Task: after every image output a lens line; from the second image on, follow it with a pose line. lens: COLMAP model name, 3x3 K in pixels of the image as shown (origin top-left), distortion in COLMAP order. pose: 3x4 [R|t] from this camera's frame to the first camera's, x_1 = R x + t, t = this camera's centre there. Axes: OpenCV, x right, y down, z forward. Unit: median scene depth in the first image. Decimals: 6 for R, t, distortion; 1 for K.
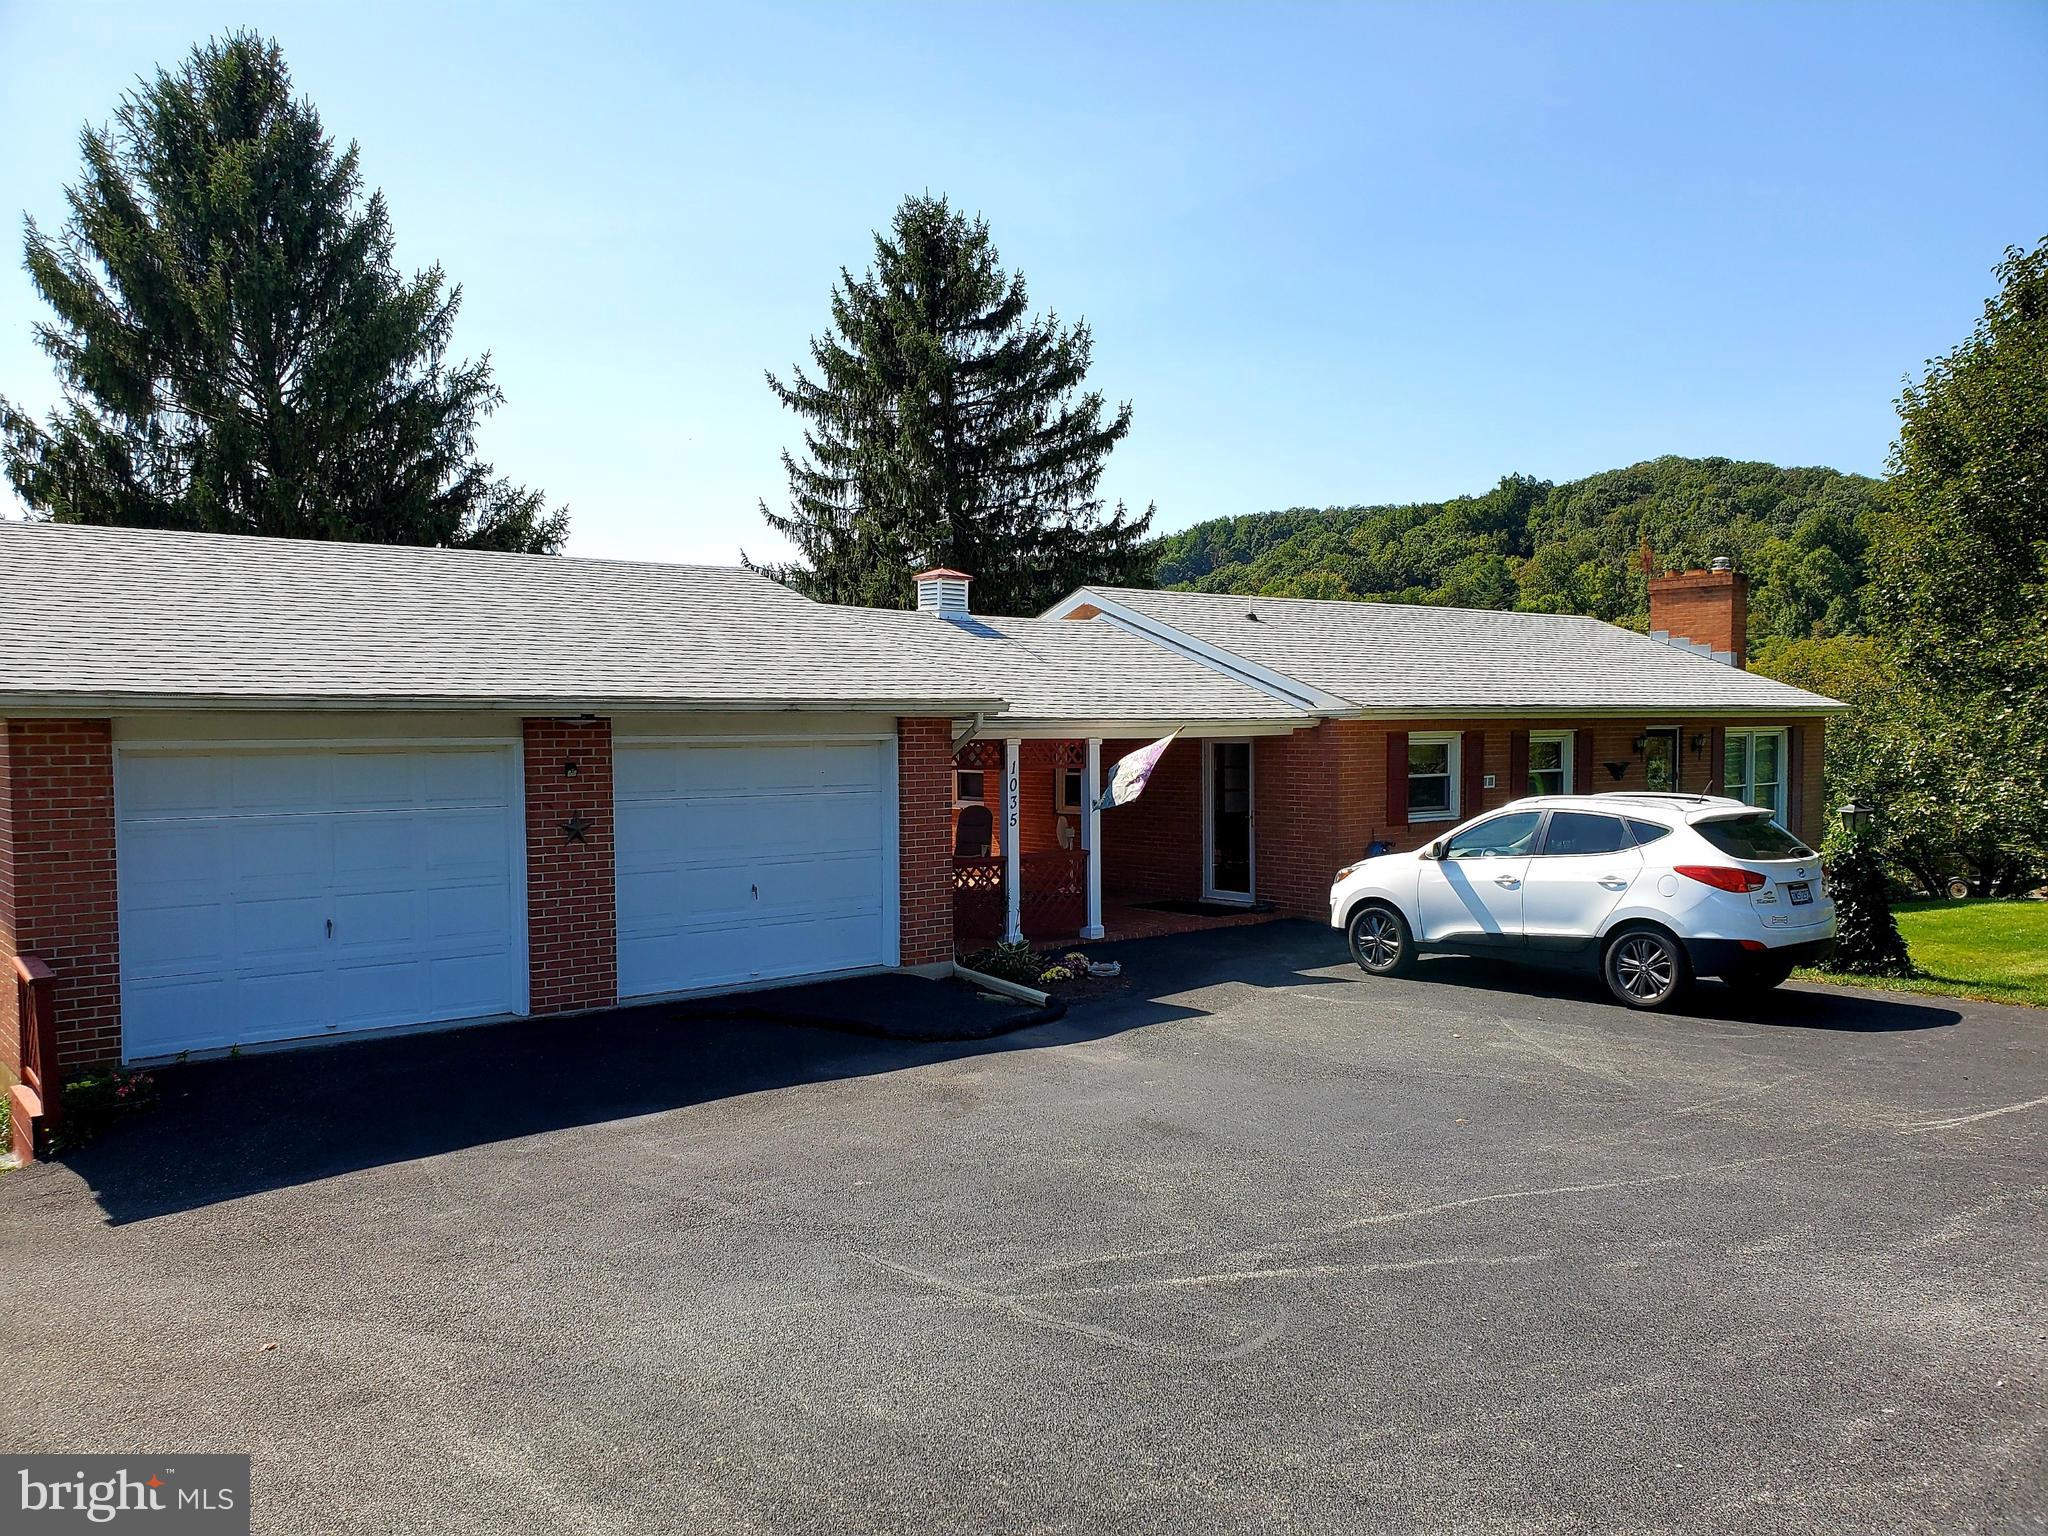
lens RADIAL K [[1598.9, 0, 1022.8], [0, 1598.9, 769.6], [0, 0, 1]] dist [0.023151, -0.022126]
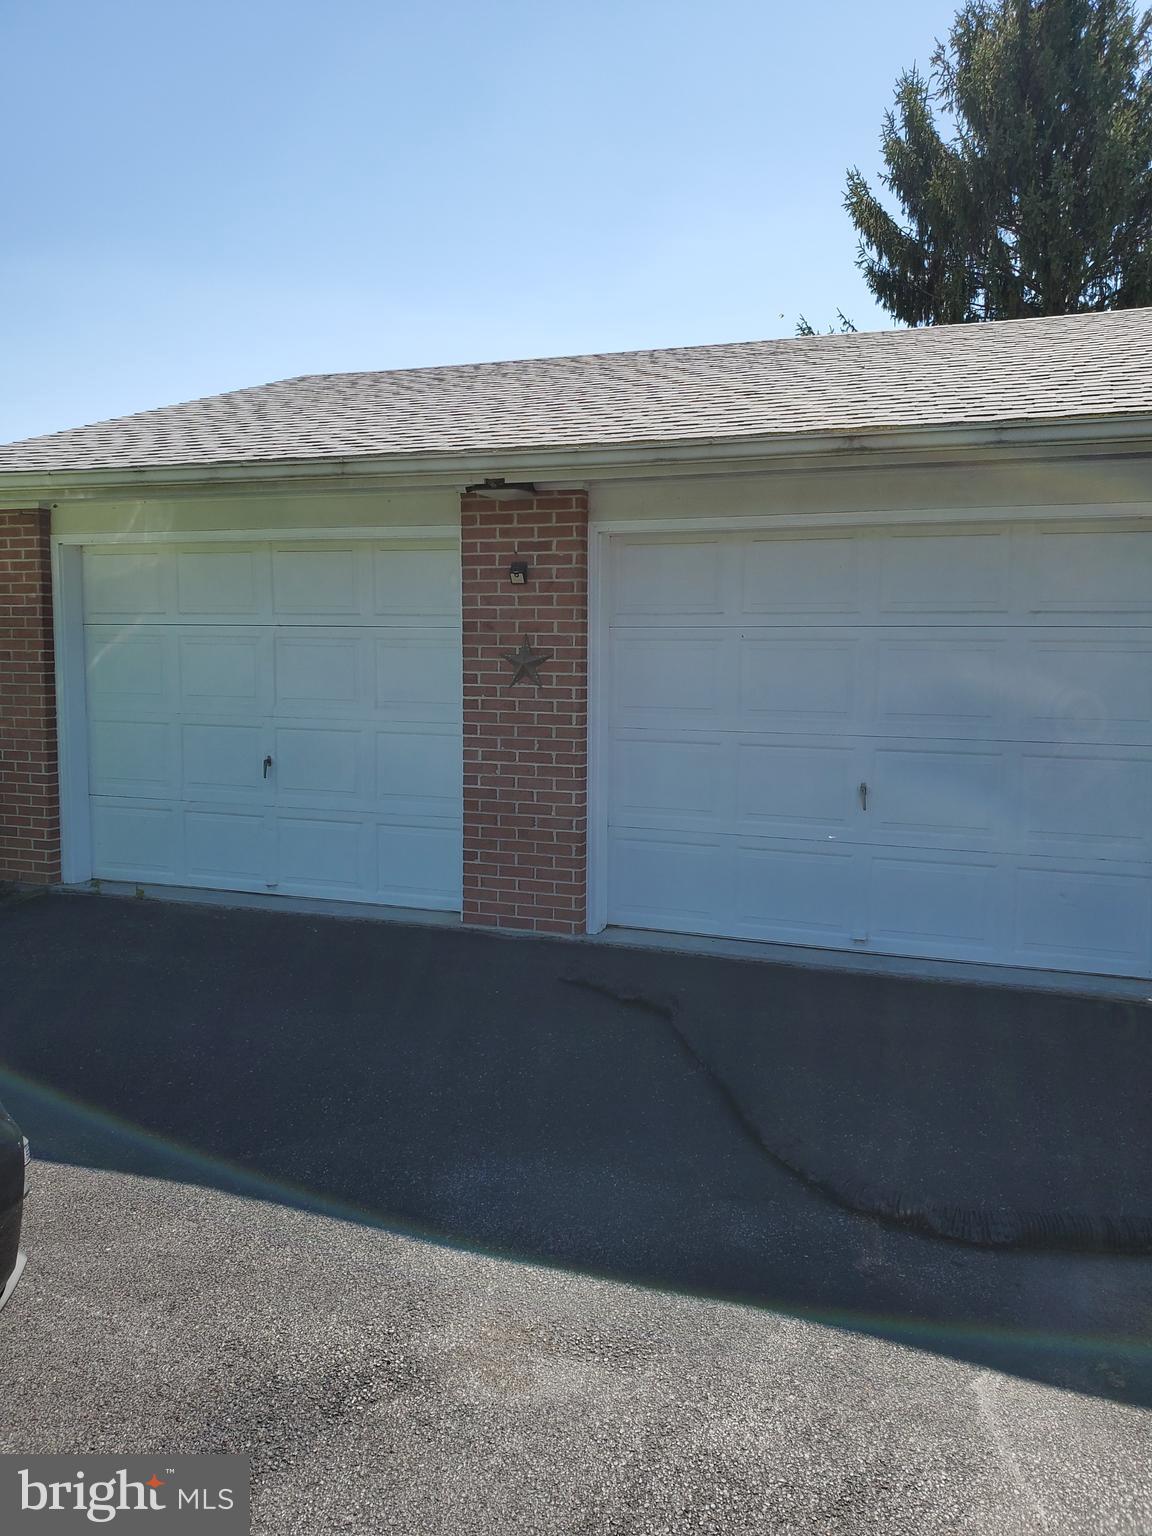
lens RADIAL K [[1199.2, 0, 577.6], [0, 1199.2, 767.9], [0, 0, 1]] dist [0.023151, -0.022126]
pose [[0.505178, 0.102517, -0.856904, 0.165058], [-0.037384, 0.994587, 0.096949, 0.031535], [0.862205, -0.016942, 0.506276, 0.767752]]
